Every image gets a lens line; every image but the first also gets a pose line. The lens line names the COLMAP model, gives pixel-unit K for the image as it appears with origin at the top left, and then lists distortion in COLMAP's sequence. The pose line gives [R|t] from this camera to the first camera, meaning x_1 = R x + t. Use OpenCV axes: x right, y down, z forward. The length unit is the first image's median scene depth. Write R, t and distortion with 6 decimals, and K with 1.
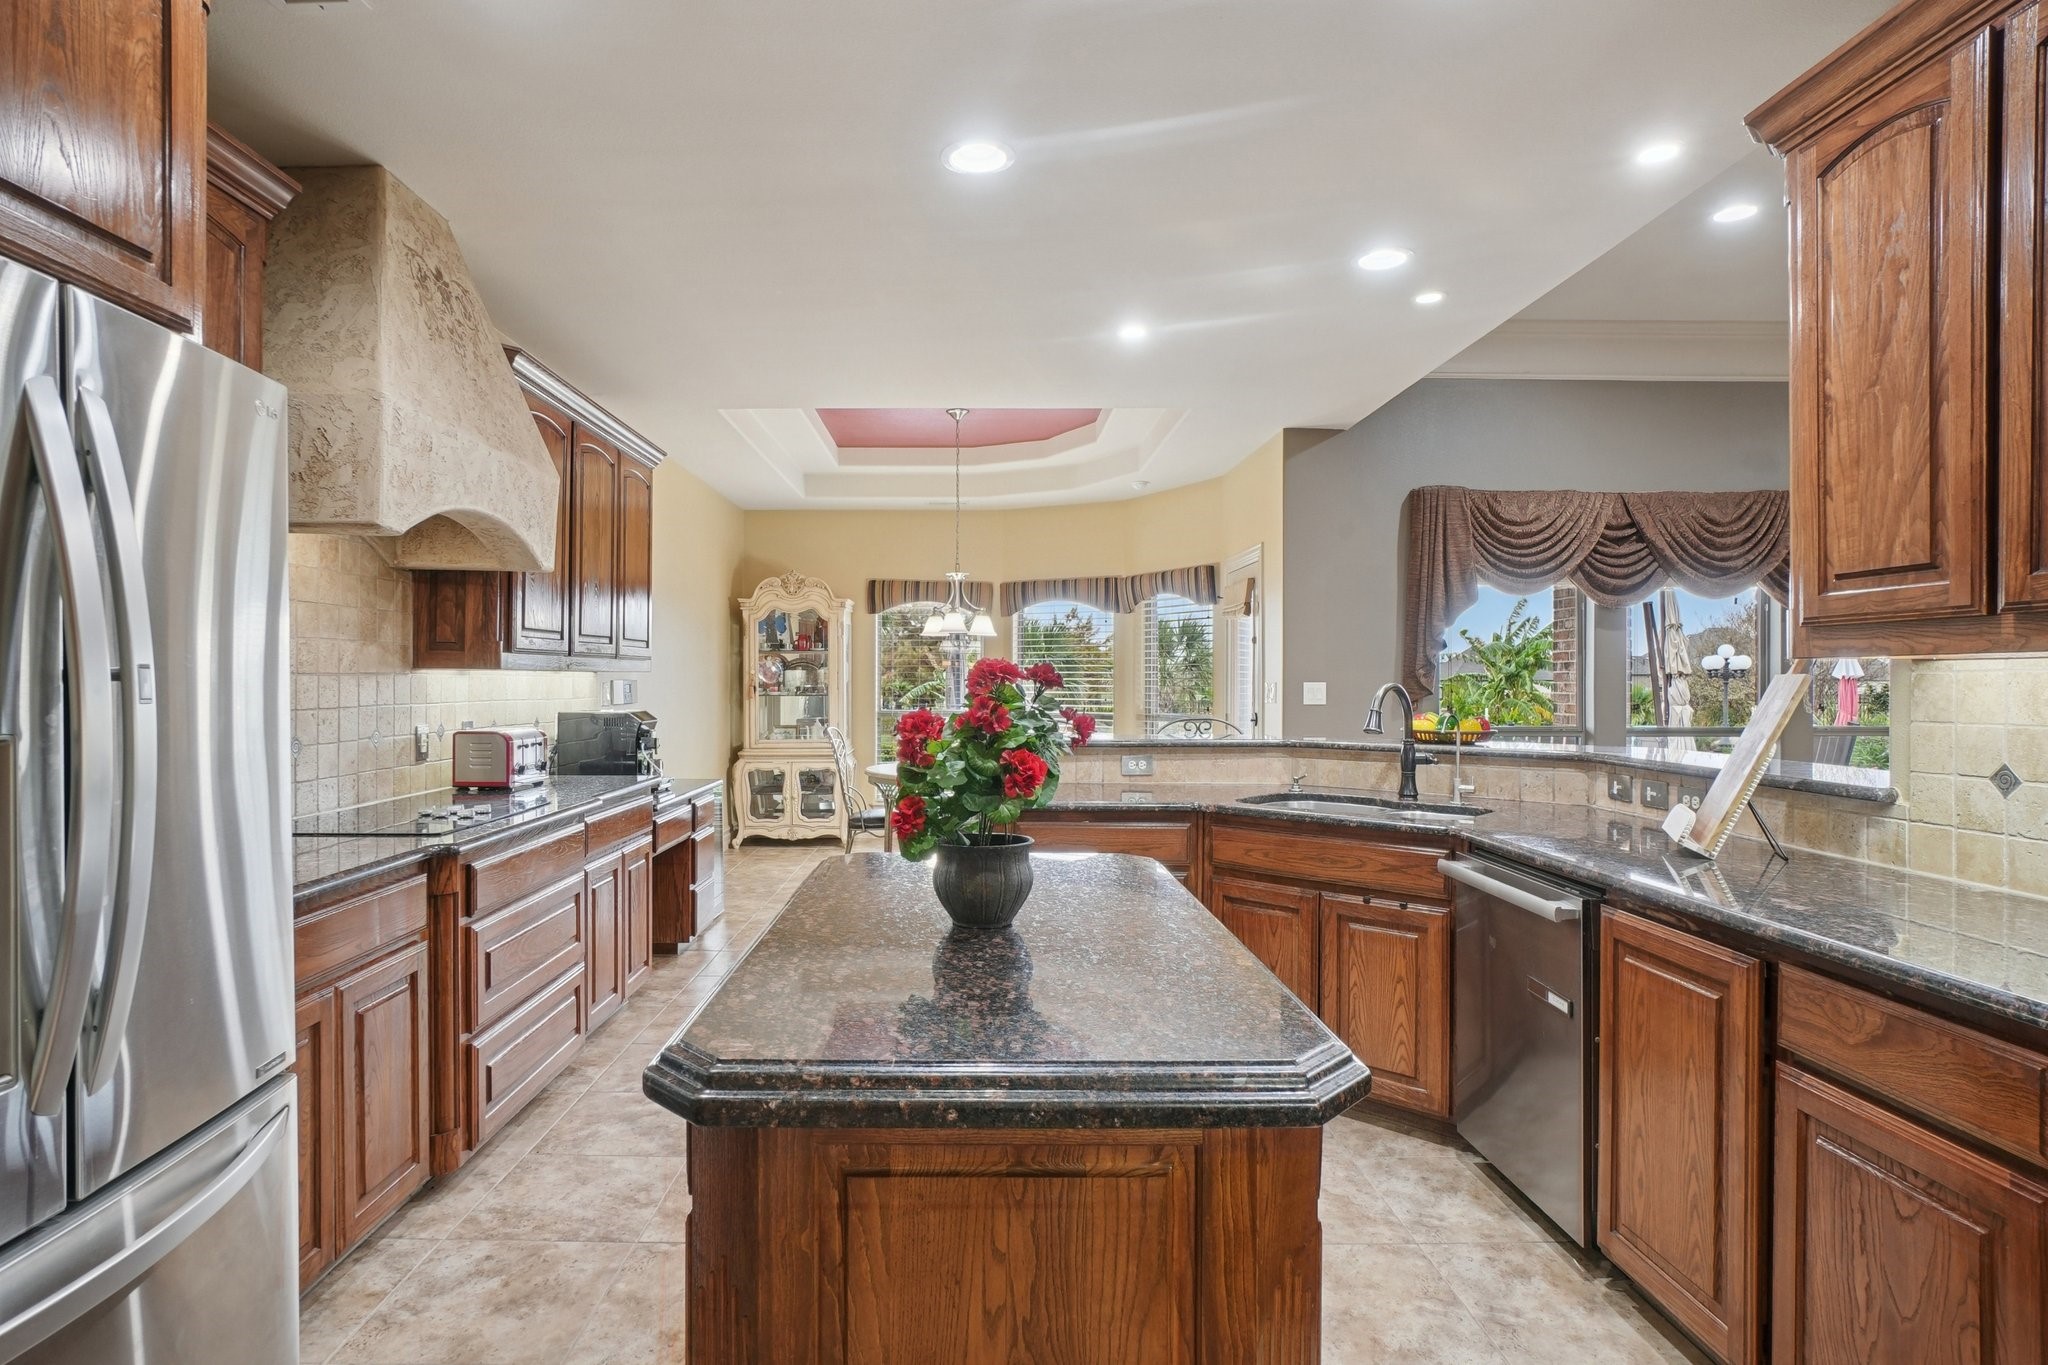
lens RADIAL K [[1056.4, 0, 962.3], [0, 1056.4, 681.2], [0, 0, 1]] dist [-0.024445, 0.011072]
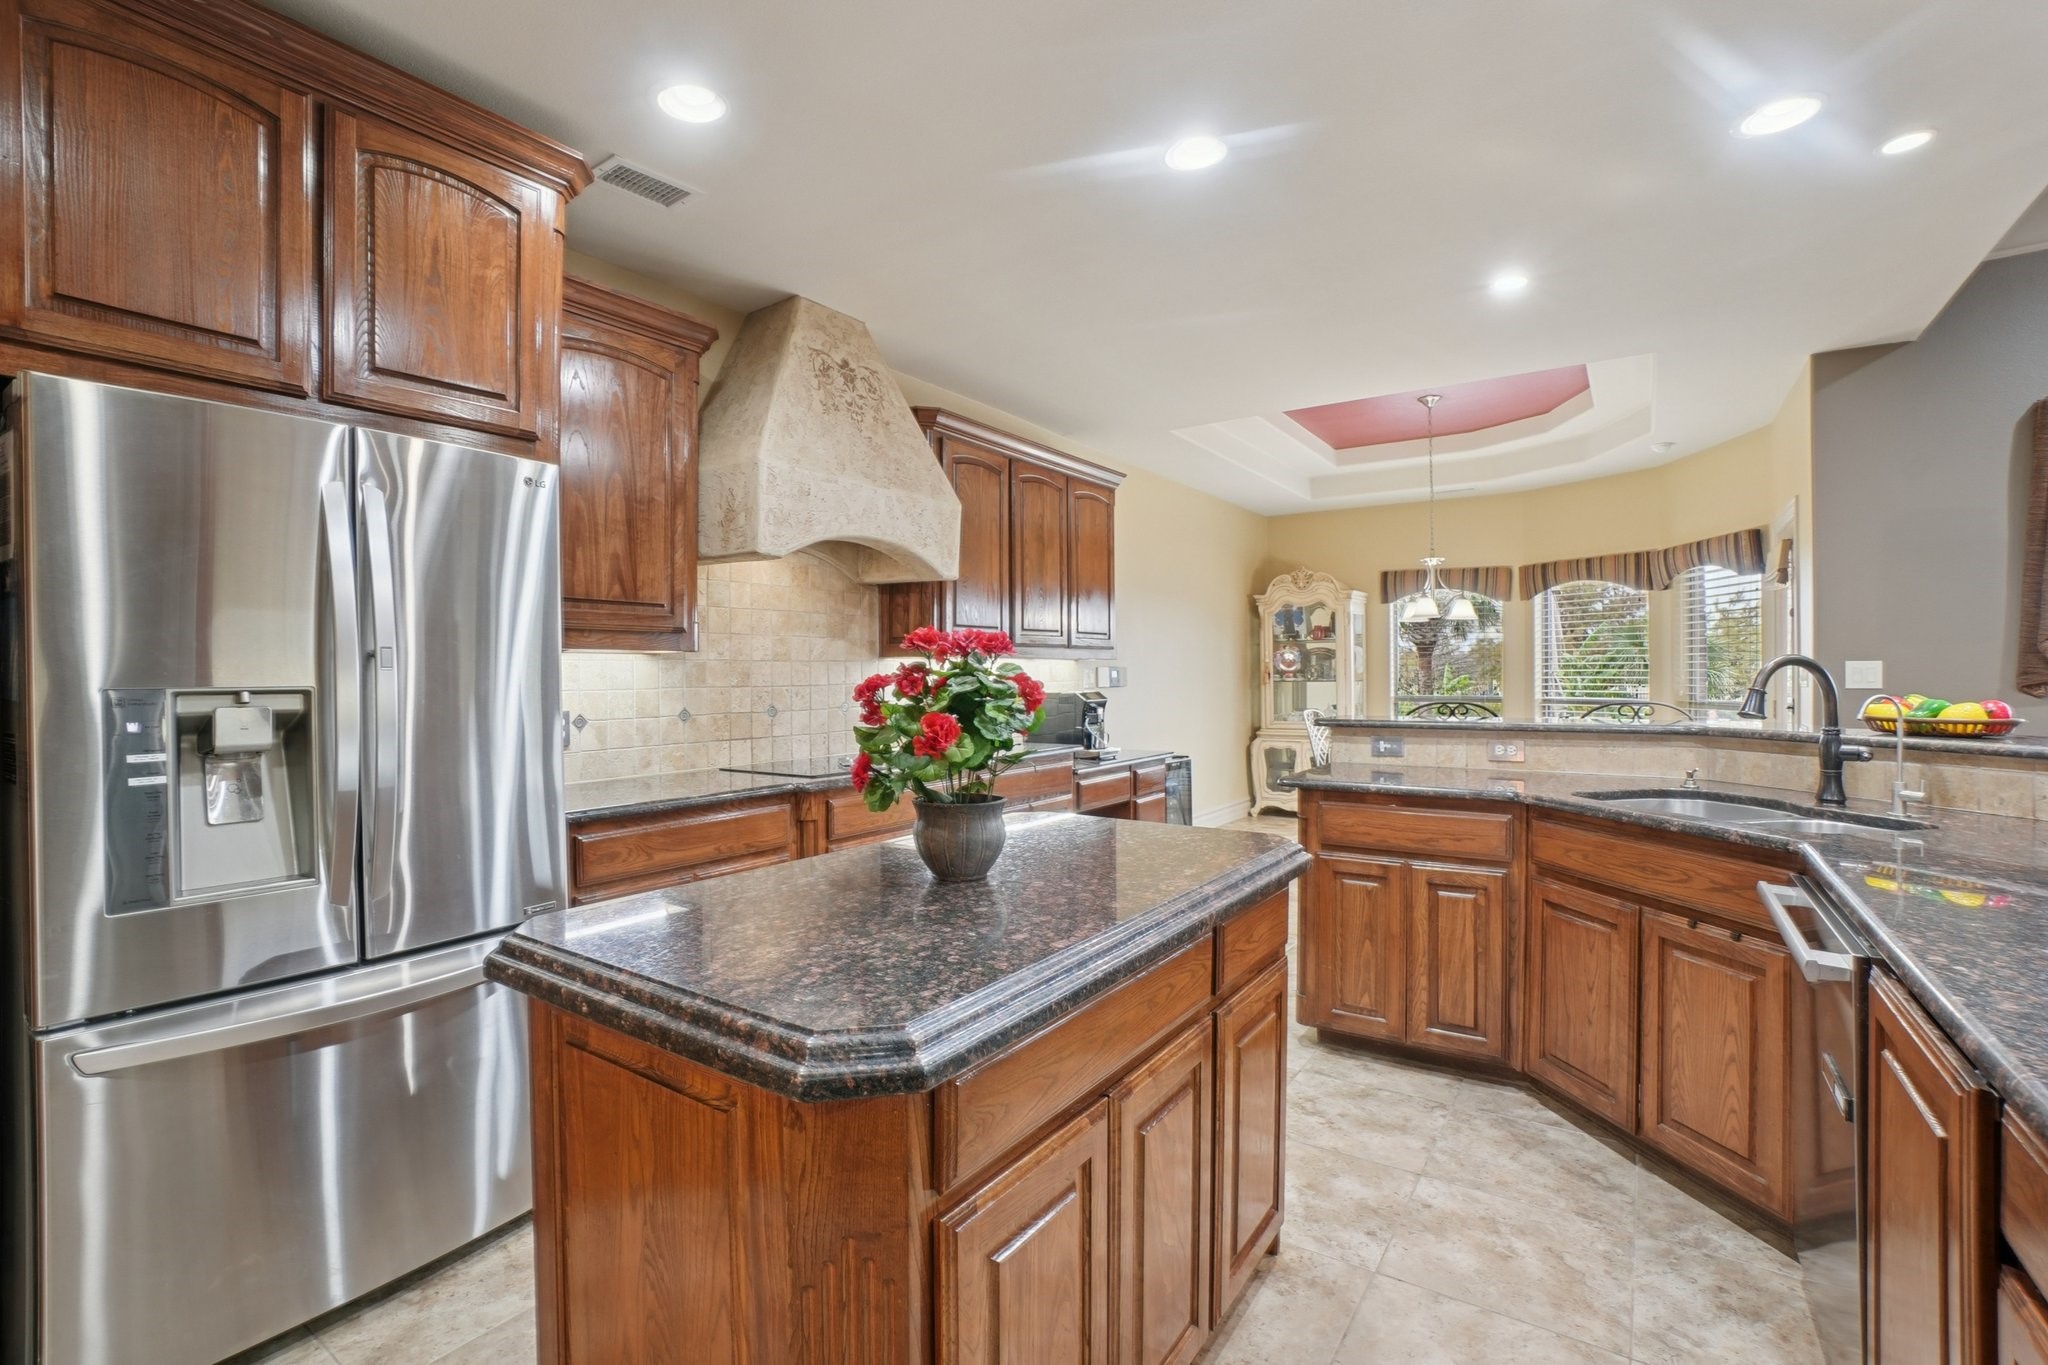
lens RADIAL K [[909.8, 0, 1014.7], [0, 909.8, 677.6], [0, 0, 1]] dist [-0.051433, 0.007407]
pose [[0.829248, -0.003968, -0.558867, 0.281047], [0.006501, 0.999976, 0.002547, 0.012496], [0.558844, -0.005745, 0.829253, 0.130301]]
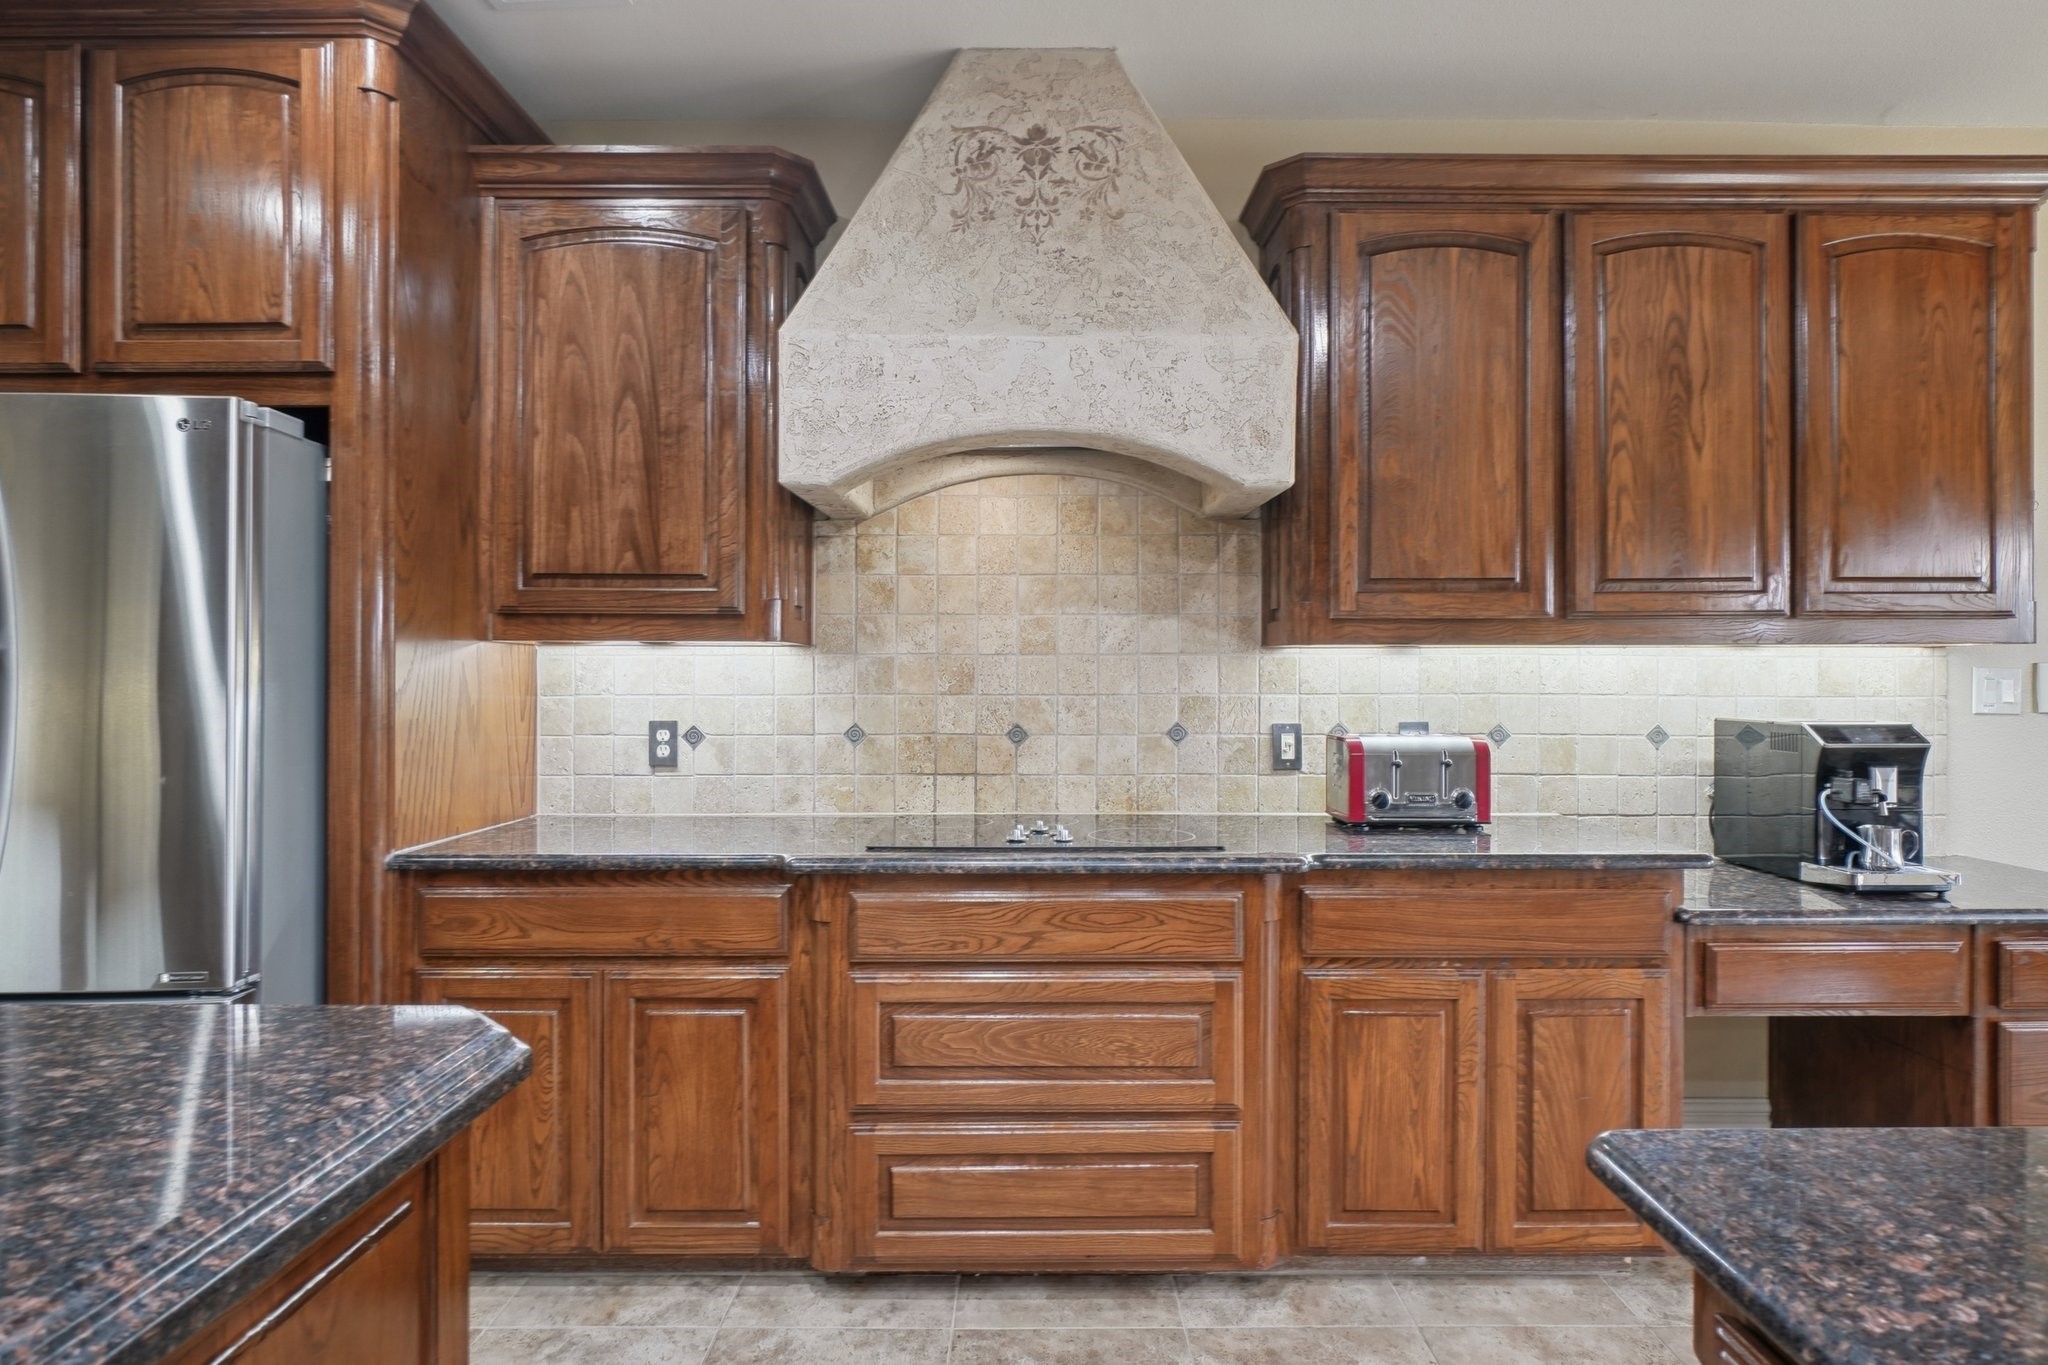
lens RADIAL K [[1056.4, 0, 1014.3], [0, 1056.4, 675.2], [0, 0, 1]] dist [-0.024445, 0.011072]
pose [[0.026283, -0.001298, -0.999654, 0.234083], [-0.003659, 0.999992, -0.001395, 0.010329], [0.999648, 0.003695, 0.026278, 0.818337]]
